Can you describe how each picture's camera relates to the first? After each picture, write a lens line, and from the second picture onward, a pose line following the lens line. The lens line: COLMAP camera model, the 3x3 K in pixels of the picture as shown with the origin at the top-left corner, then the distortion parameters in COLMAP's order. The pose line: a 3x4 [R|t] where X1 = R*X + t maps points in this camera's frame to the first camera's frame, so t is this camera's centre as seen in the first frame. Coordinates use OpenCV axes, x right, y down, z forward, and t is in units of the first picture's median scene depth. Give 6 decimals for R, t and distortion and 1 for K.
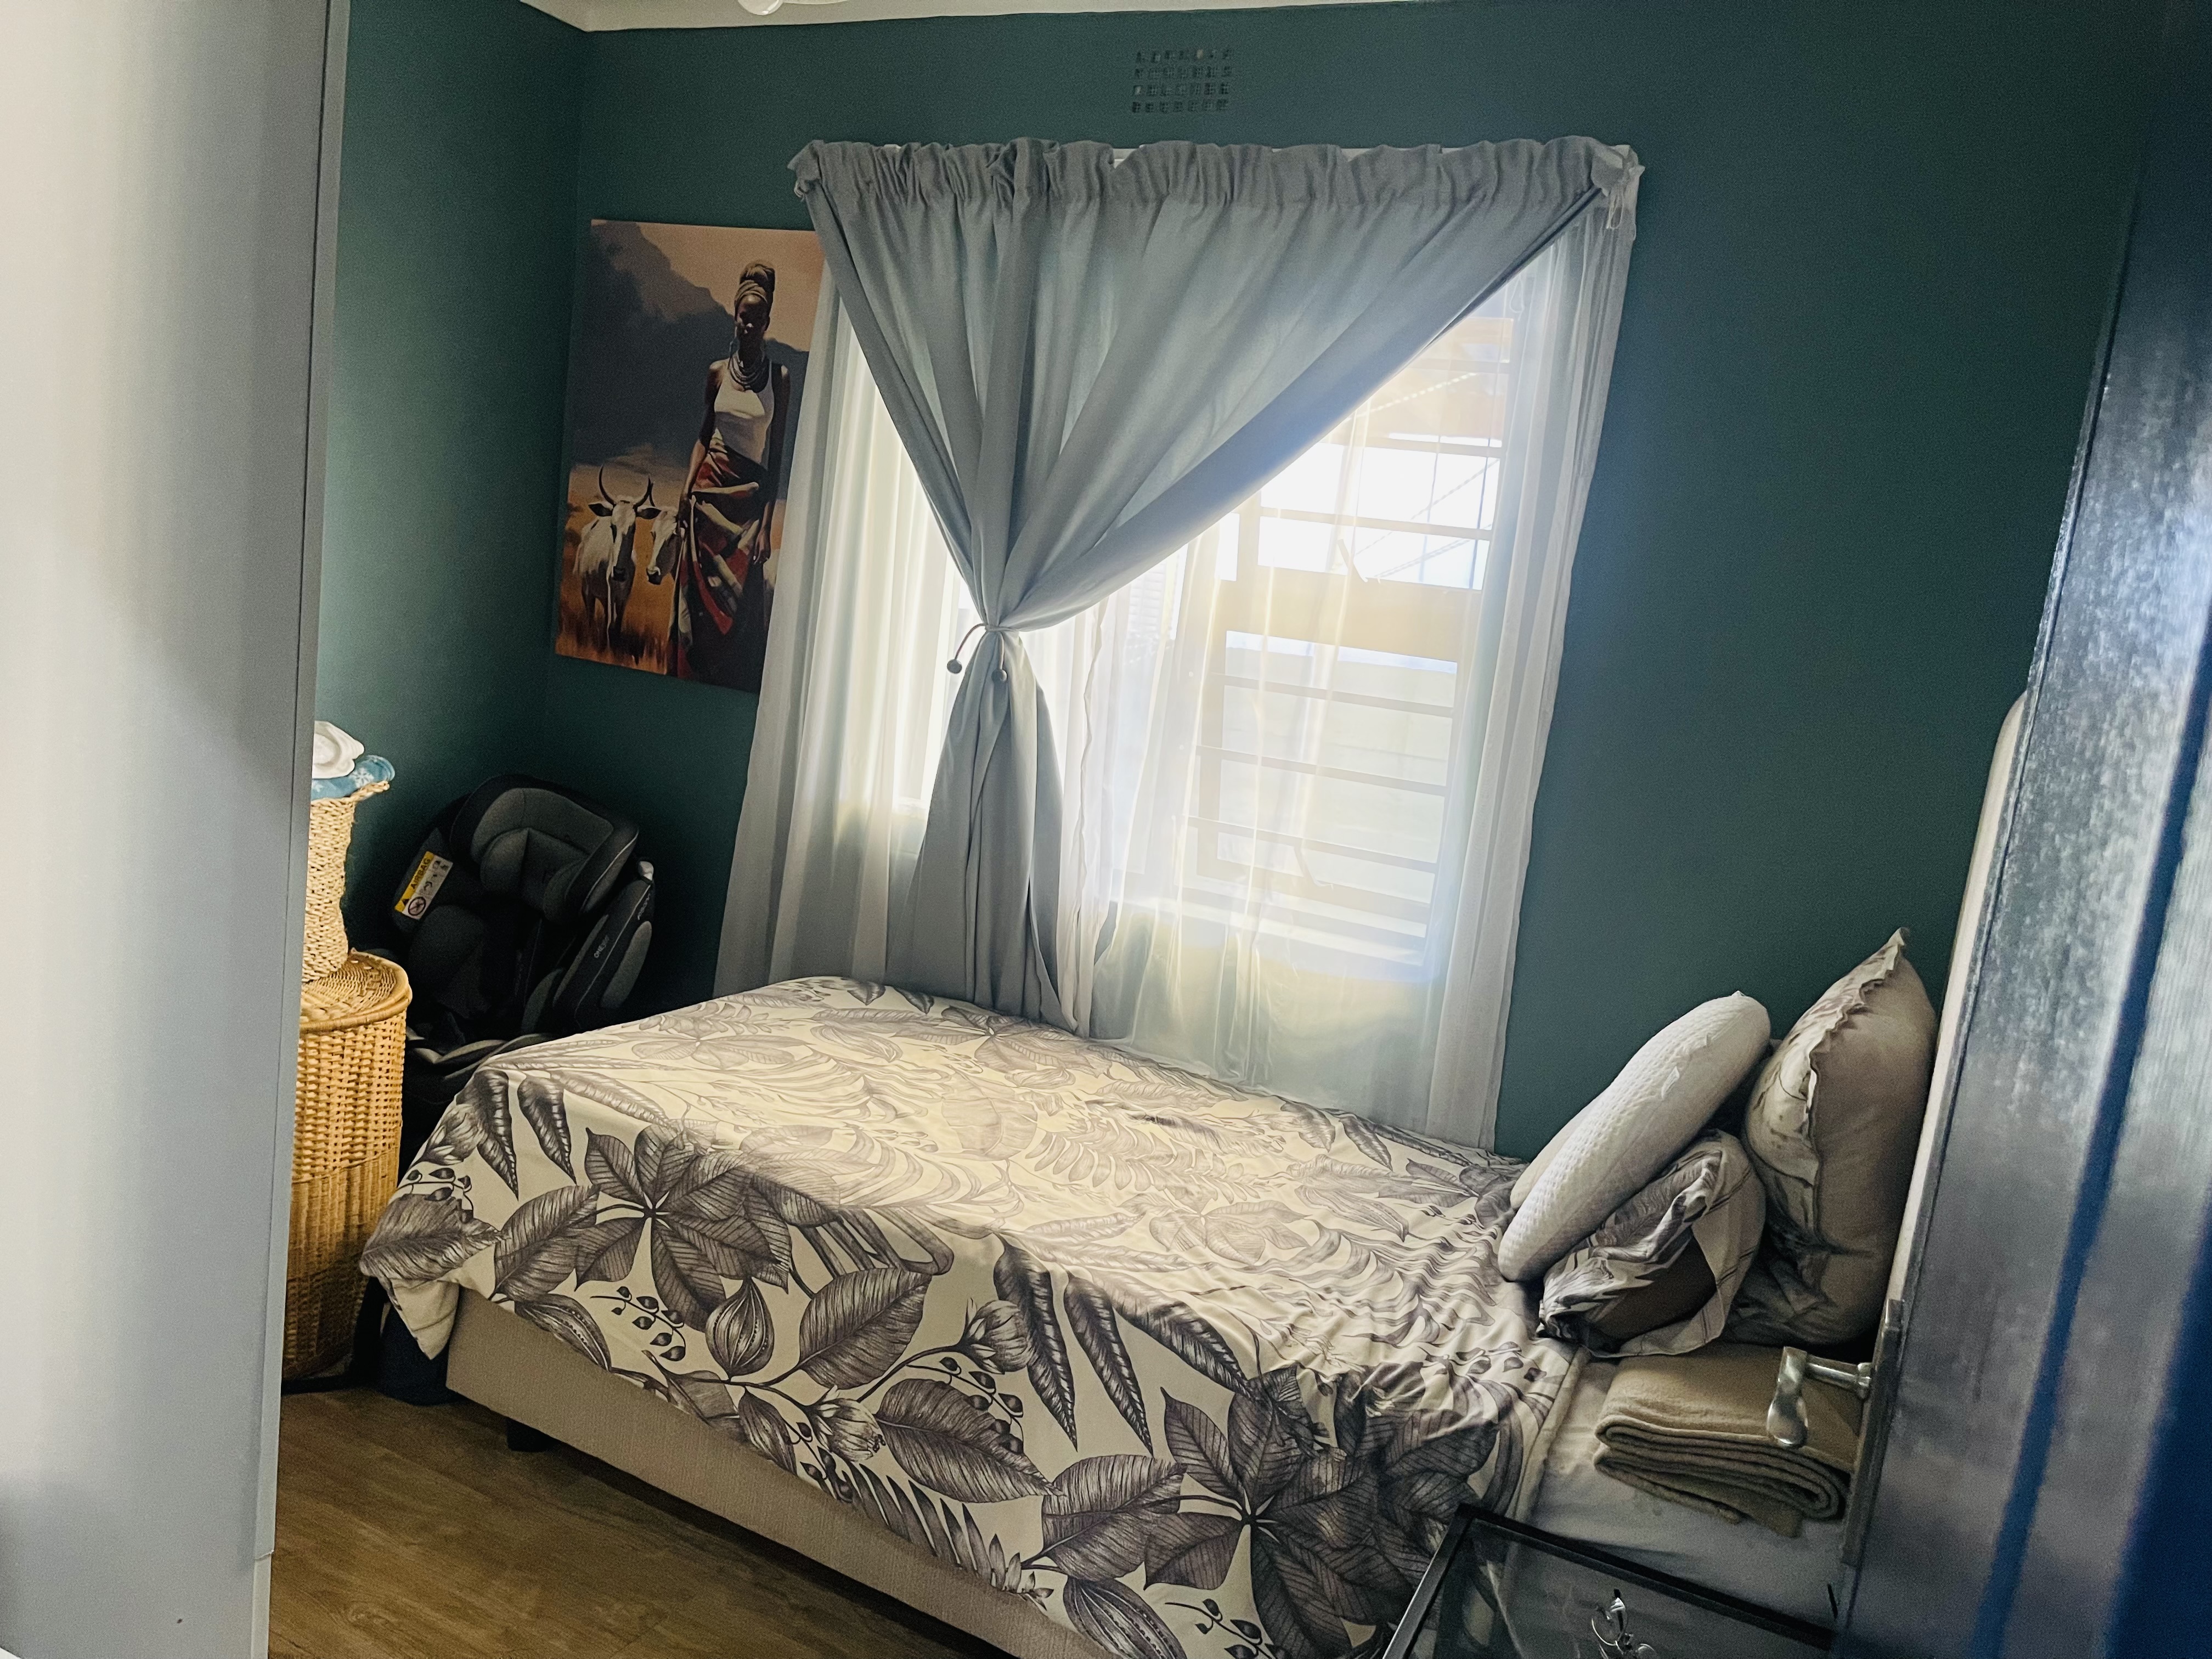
lens RADIAL K [[1643.3, 0, 1126.0], [0, 1643.3, 842.8], [0, 0, 1]] dist [0.007305, -0.004099]
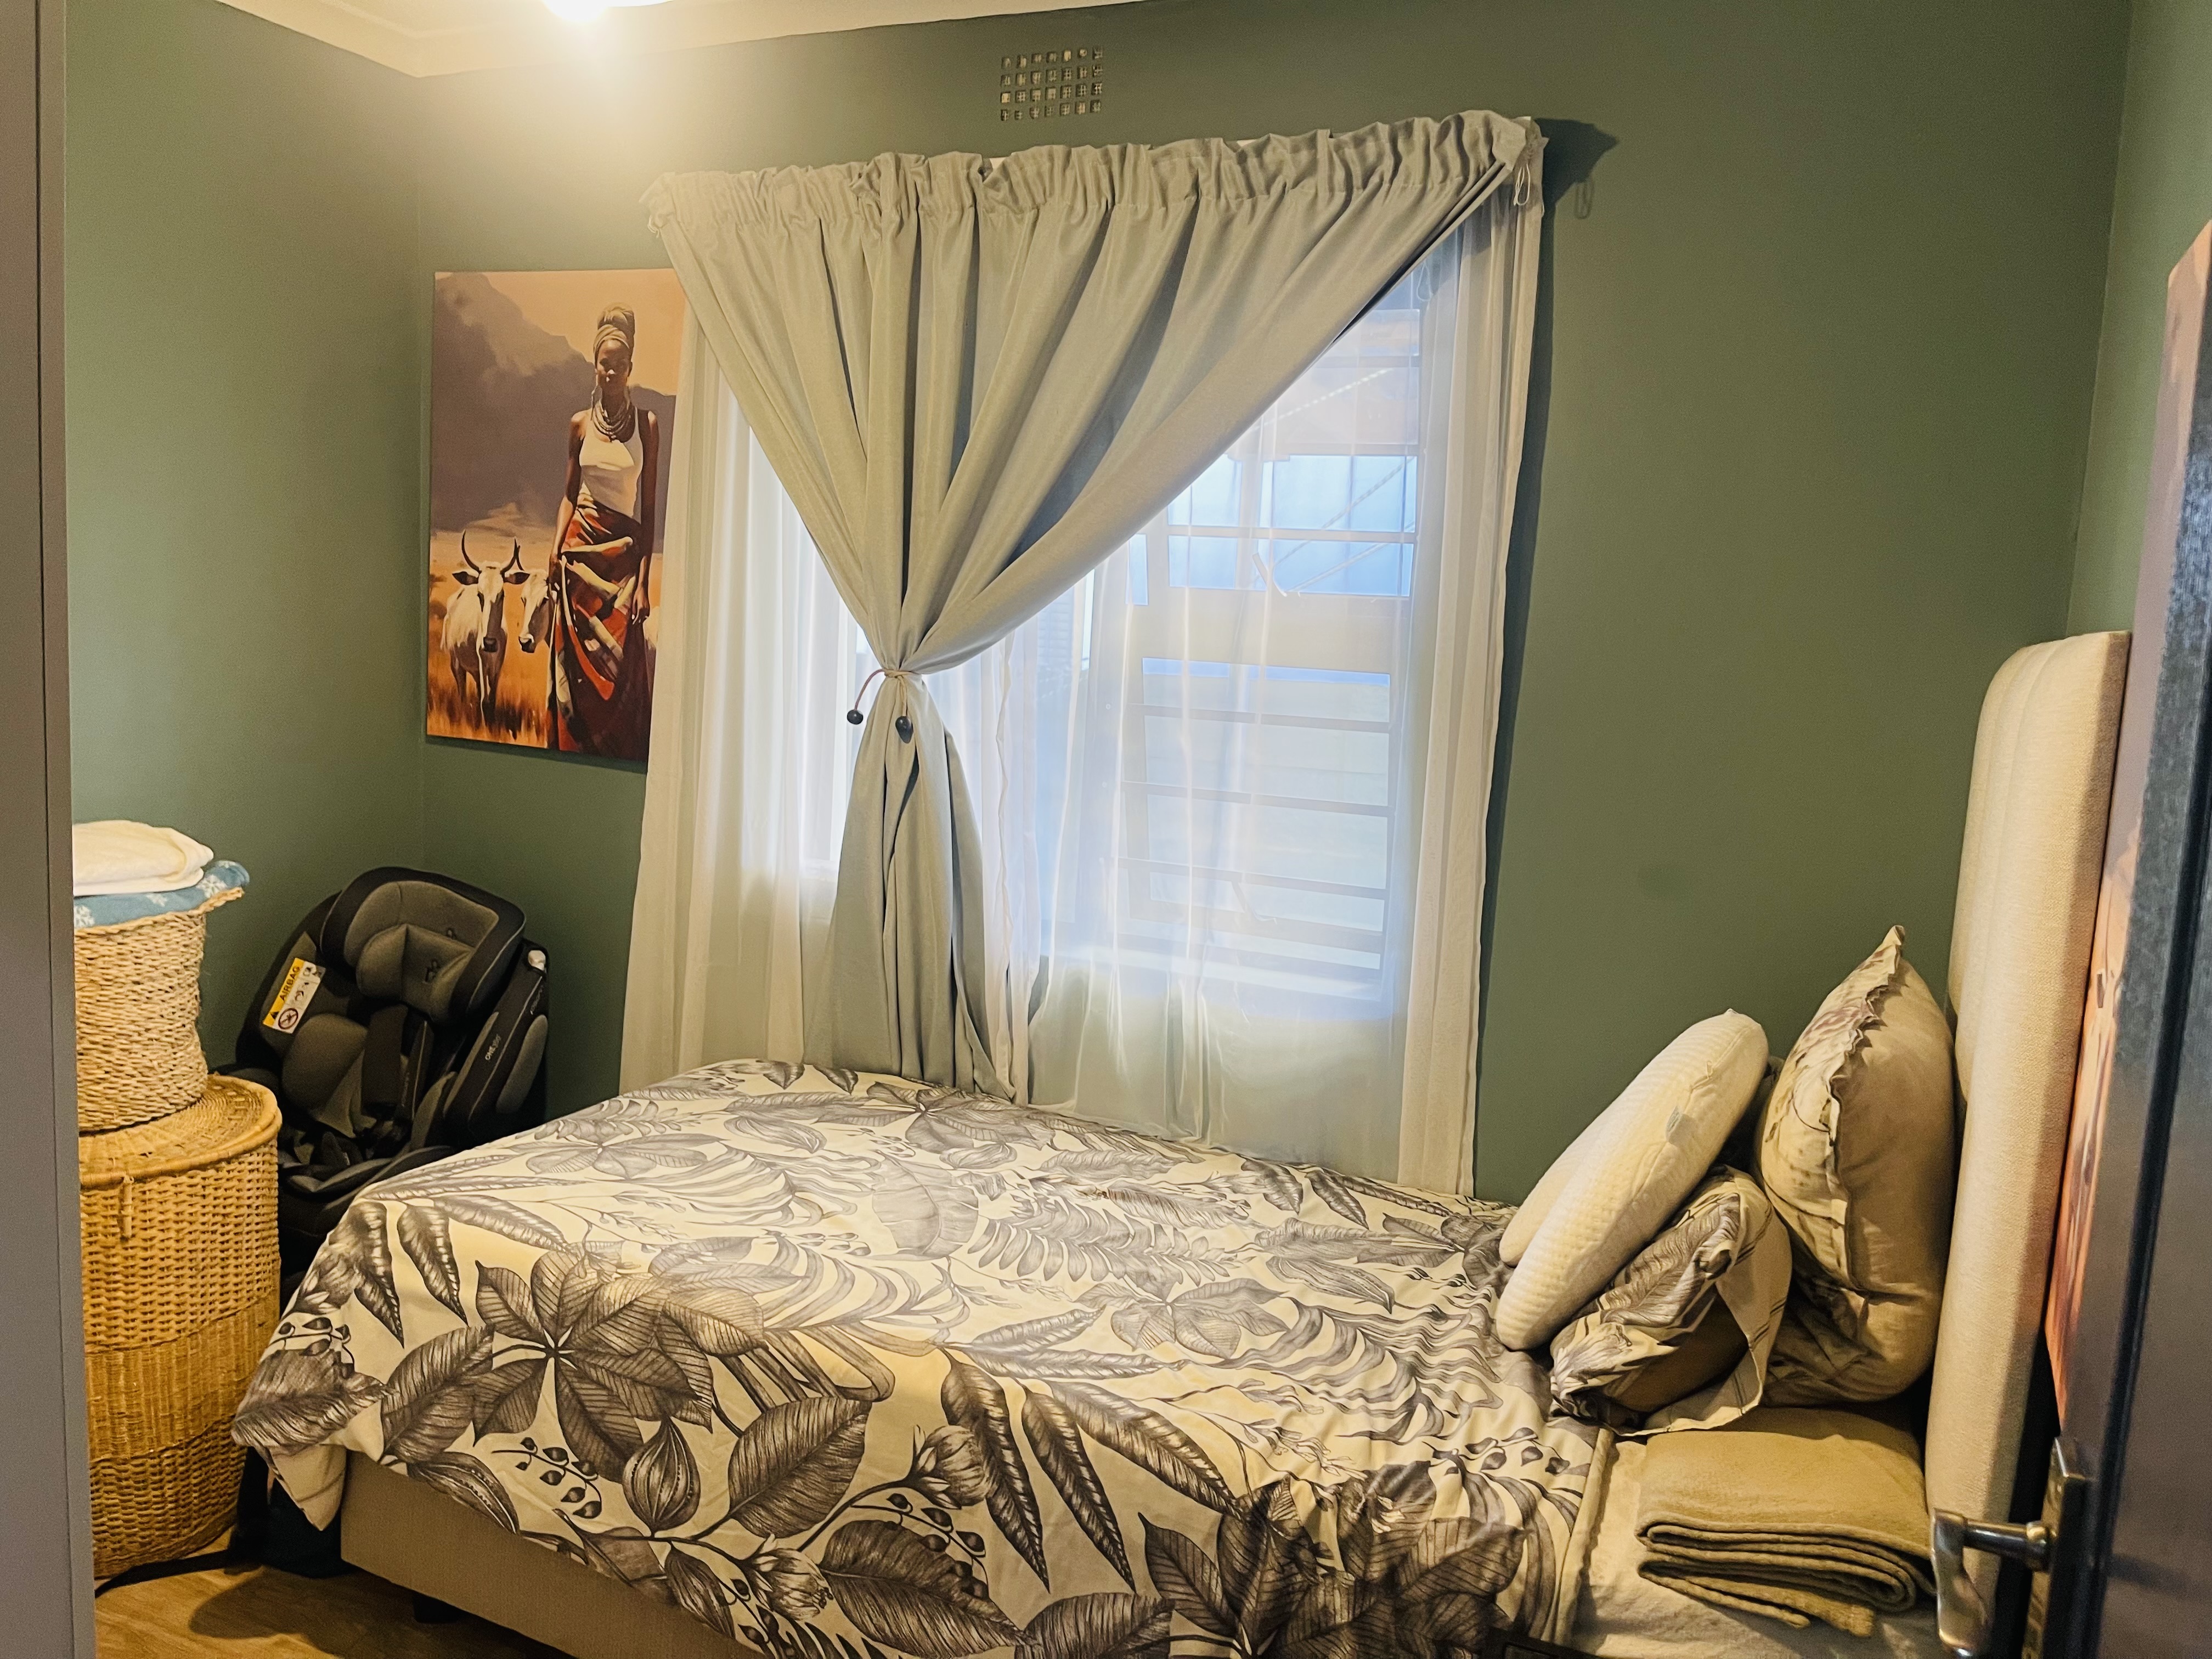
lens RADIAL K [[1633.7, 0, 1111.2], [0, 1633.7, 805.4], [0, 0, 1]] dist [0.002866, 0.000797]
pose [[0.996370, -0.075098, 0.040100, -0.000019], [0.076652, 0.996306, -0.038726, -0.013175], [-0.037044, 0.041659, 0.998445, 0.089370]]
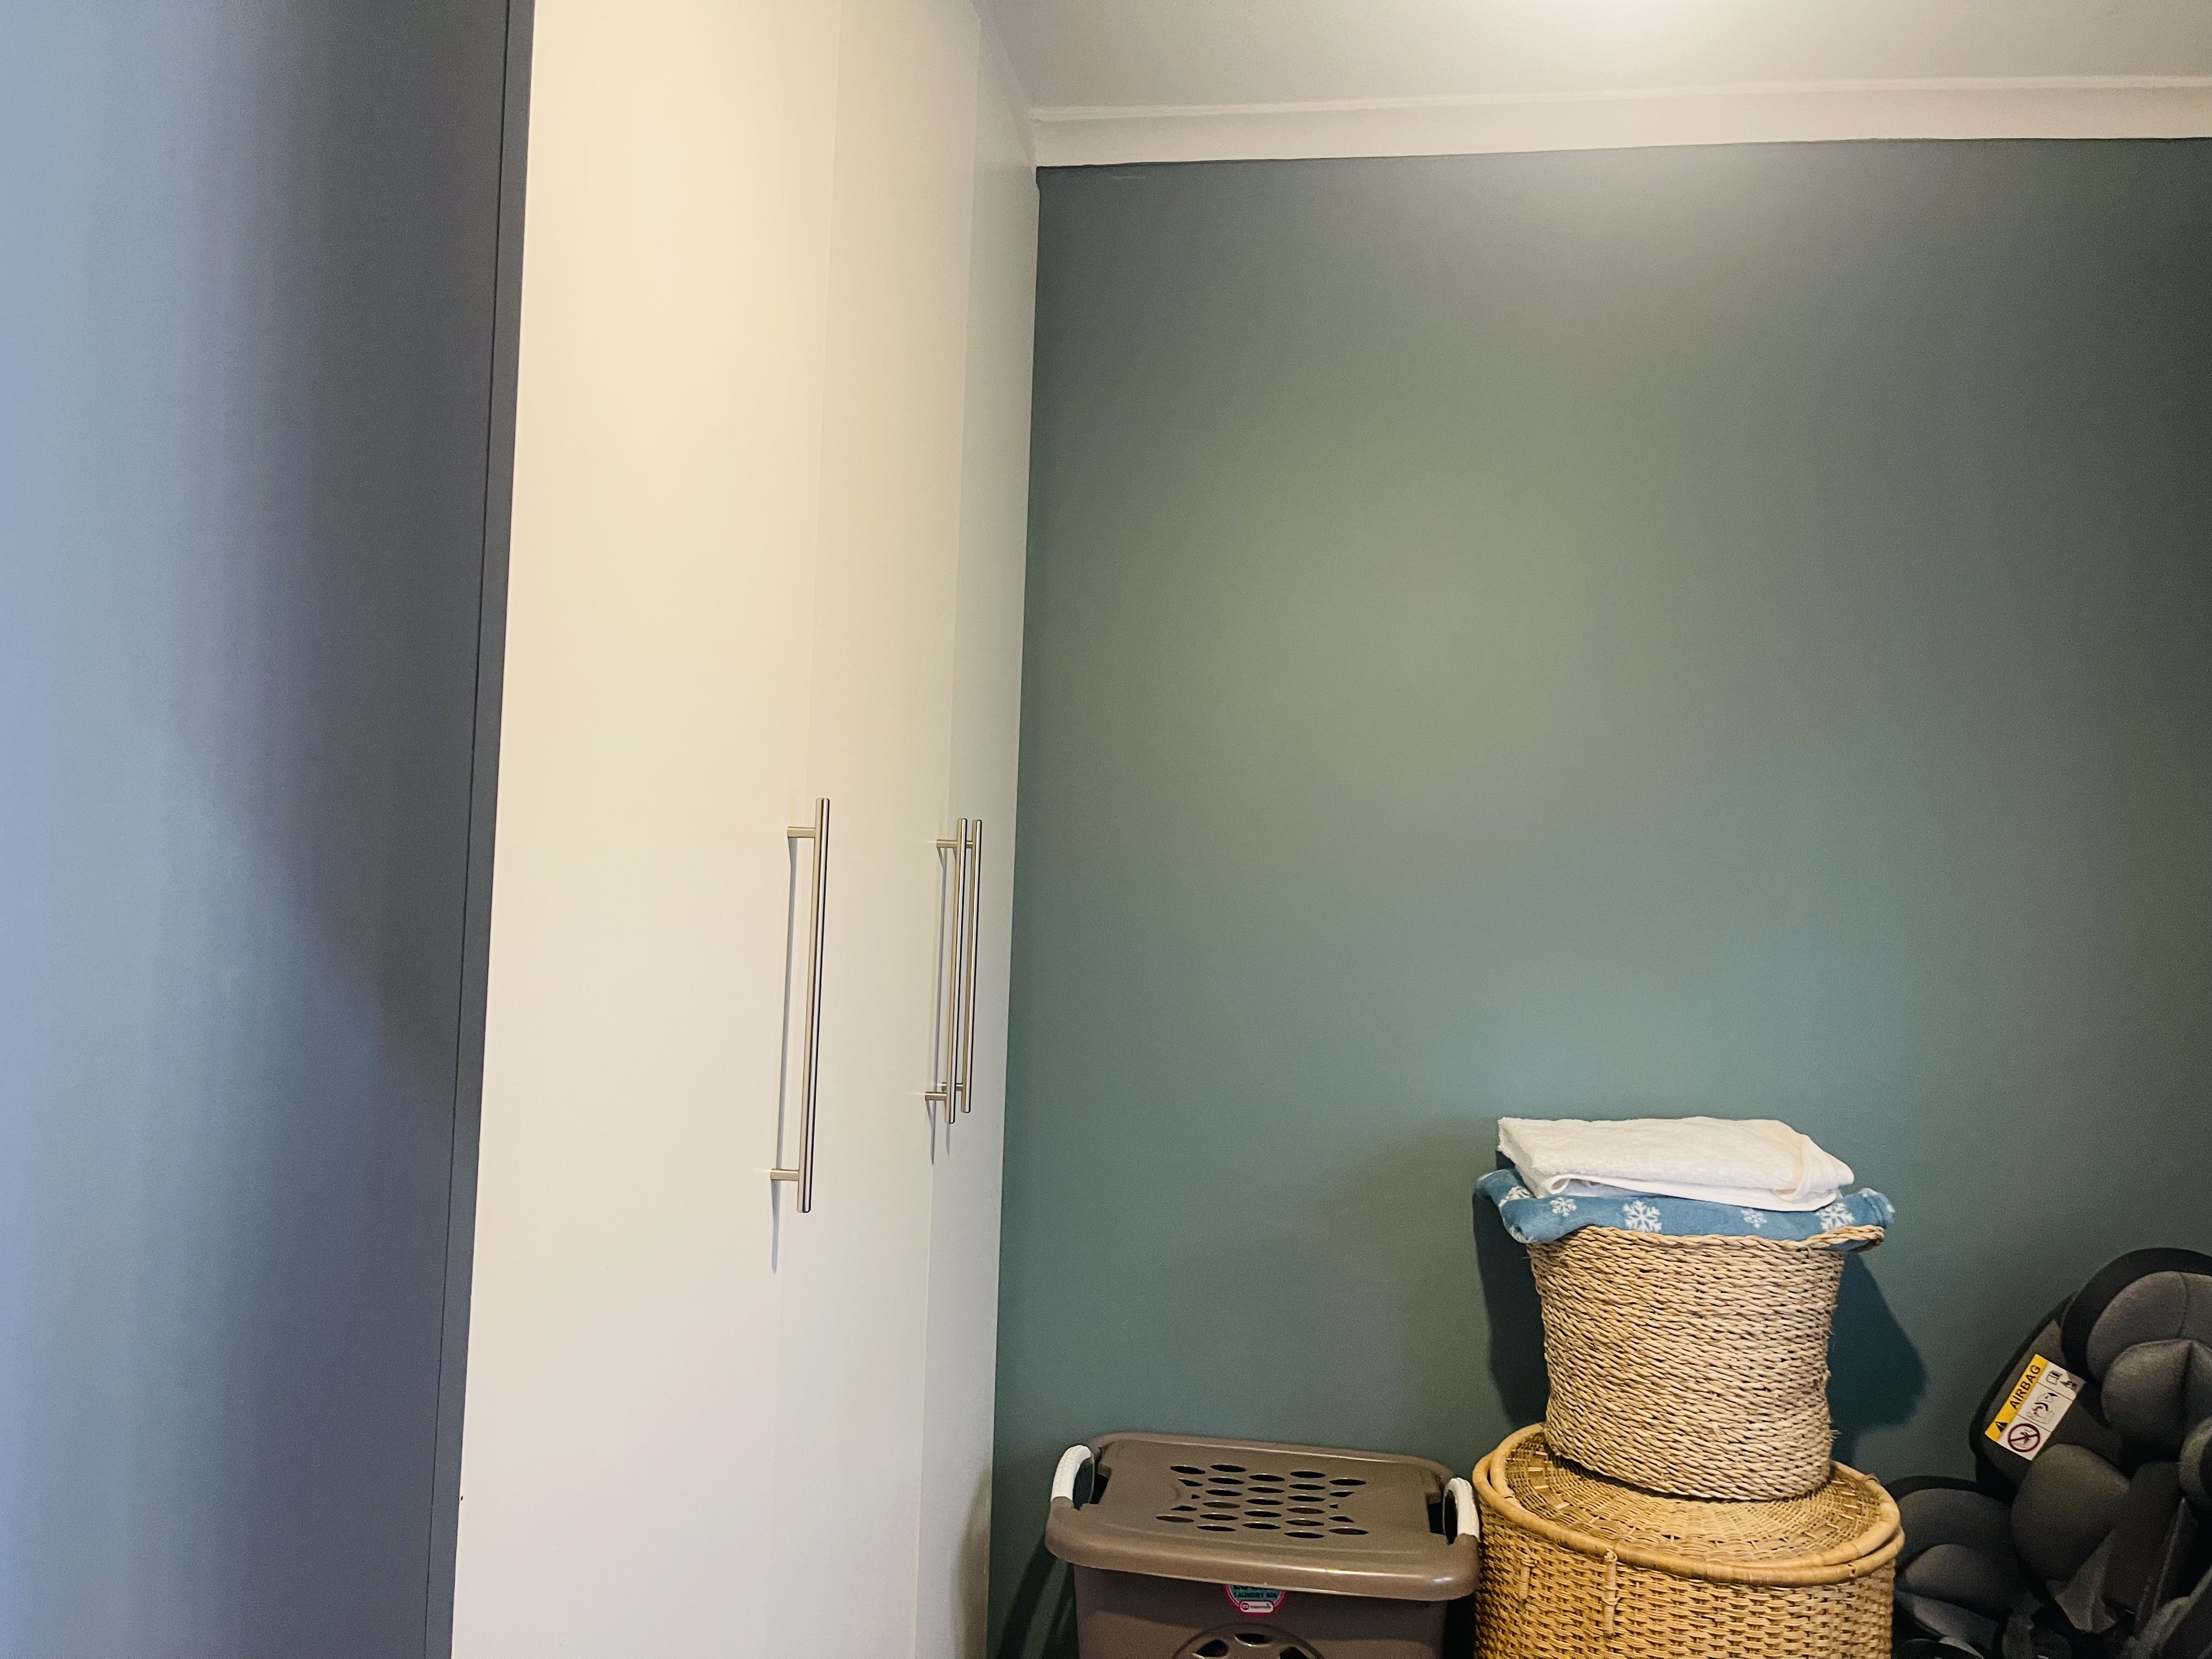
lens RADIAL K [[1633.7, 0, 1111.2], [0, 1633.7, 805.4], [0, 0, 1]] dist [0.002866, 0.000797]
pose [[0.319833, -0.157085, -0.934362, 0.144224], [-0.145687, 0.966279, -0.212320, -0.019215], [0.936206, 0.204031, 0.286162, 0.573699]]
